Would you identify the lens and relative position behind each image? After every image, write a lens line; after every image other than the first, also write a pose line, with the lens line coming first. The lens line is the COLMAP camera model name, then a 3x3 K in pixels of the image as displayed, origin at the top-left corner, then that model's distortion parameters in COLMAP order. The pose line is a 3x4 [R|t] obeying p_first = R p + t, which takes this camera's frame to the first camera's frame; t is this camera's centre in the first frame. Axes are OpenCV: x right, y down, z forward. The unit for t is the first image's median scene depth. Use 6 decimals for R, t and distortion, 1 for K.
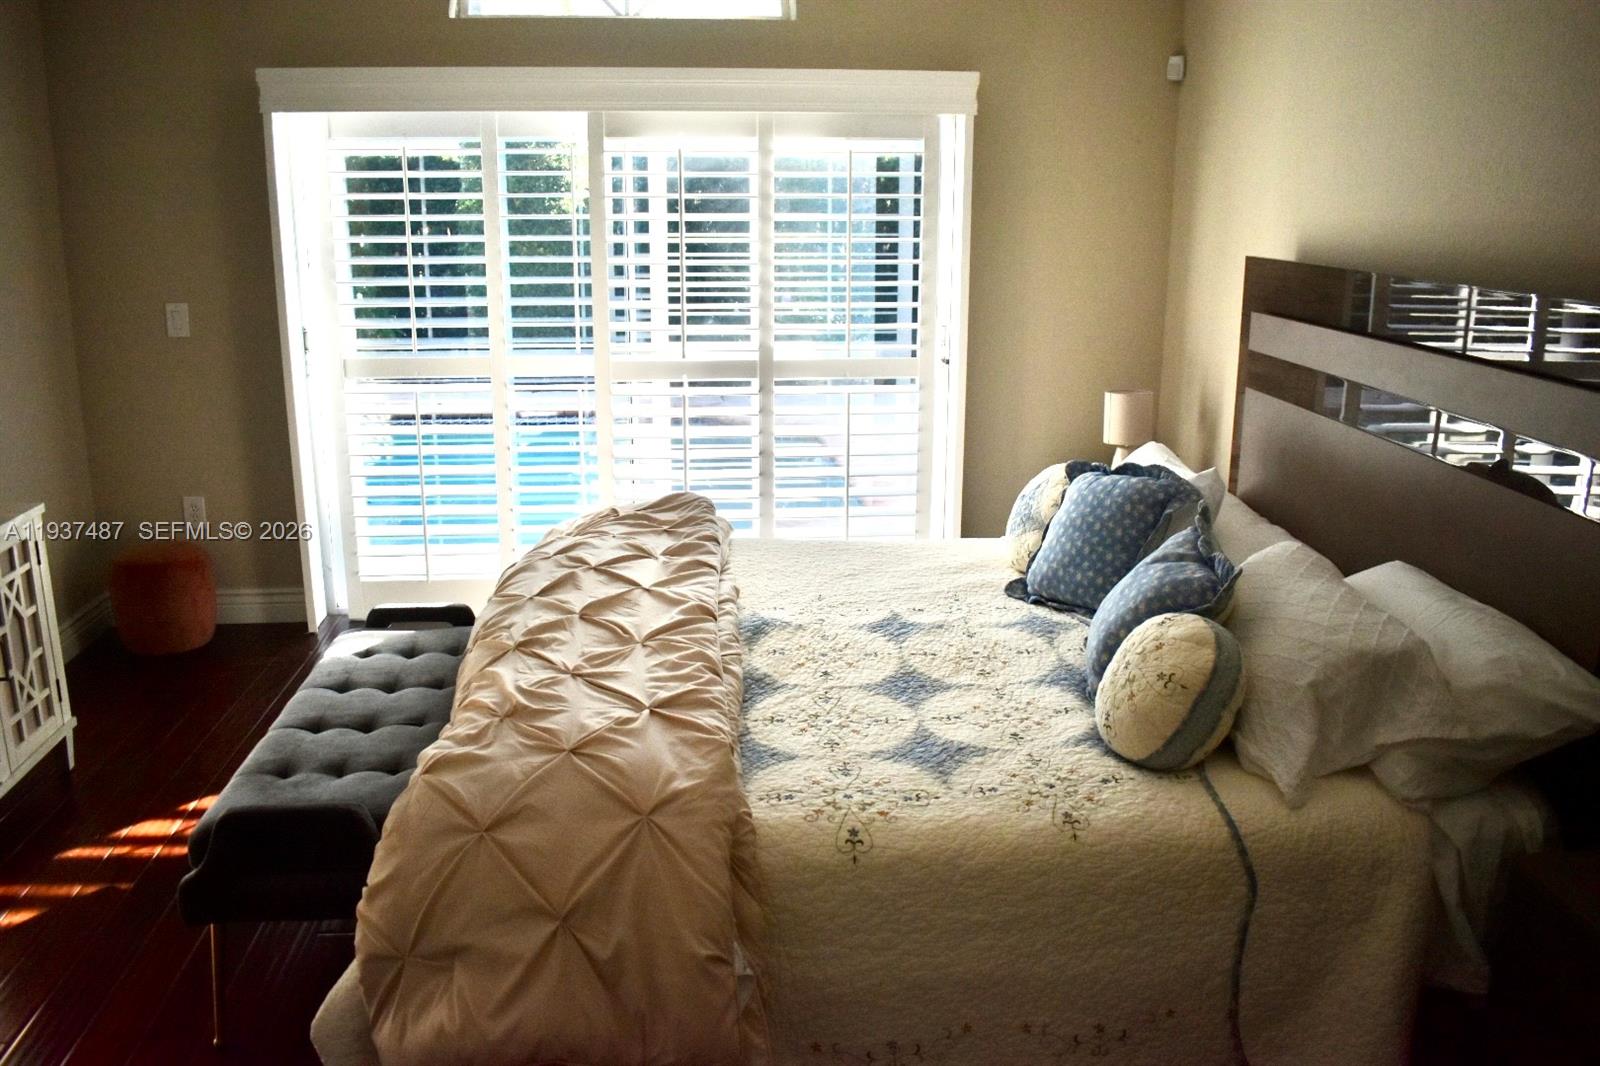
lens RADIAL K [[1288.6, 0, 805.8], [0, 1288.6, 540.6], [0, 0, 1]] dist [-0.083948, 0.007107]
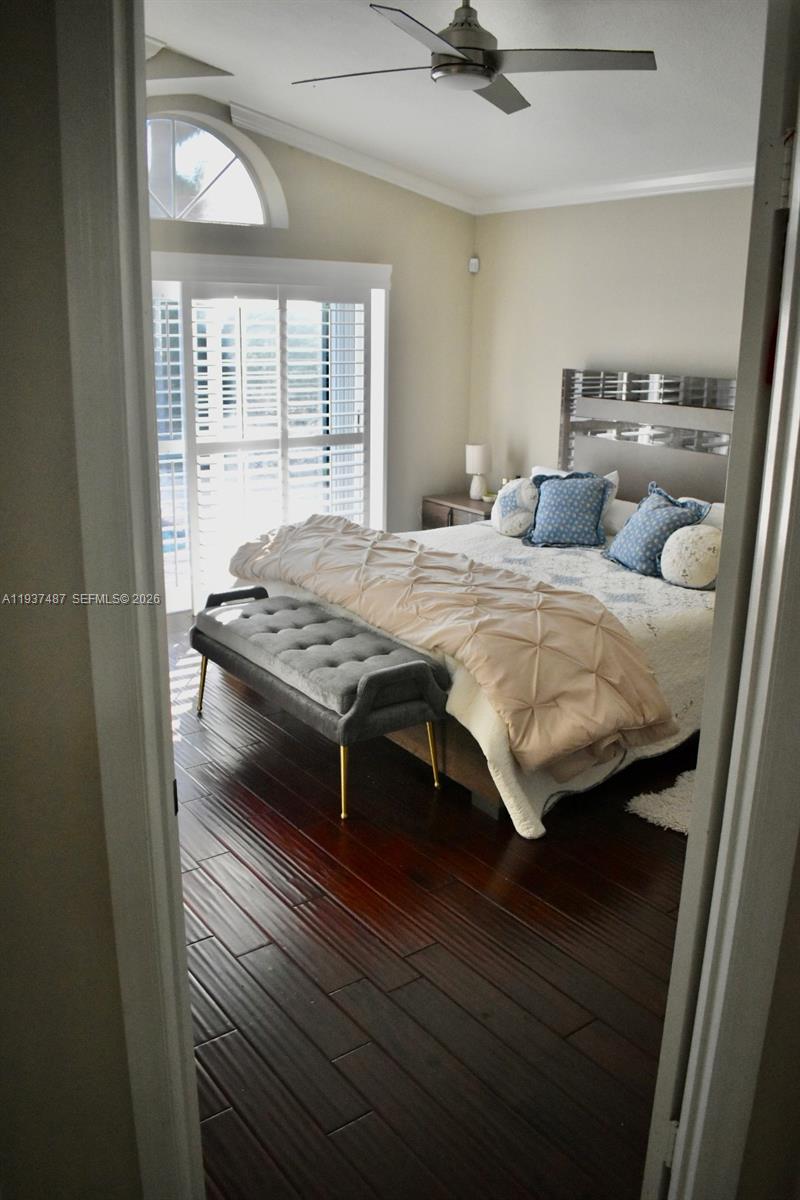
lens RADIAL K [[966.5, 0, 388.4], [0, 966.5, 596.1], [0, 0, 1]] dist [-0.083948, 0.007107]
pose [[0.858605, -0.127958, 0.496411, -0.805837], [0.122756, 0.991494, 0.043253, 0.031715], [-0.497723, 0.023800, 0.867010, -0.167004]]
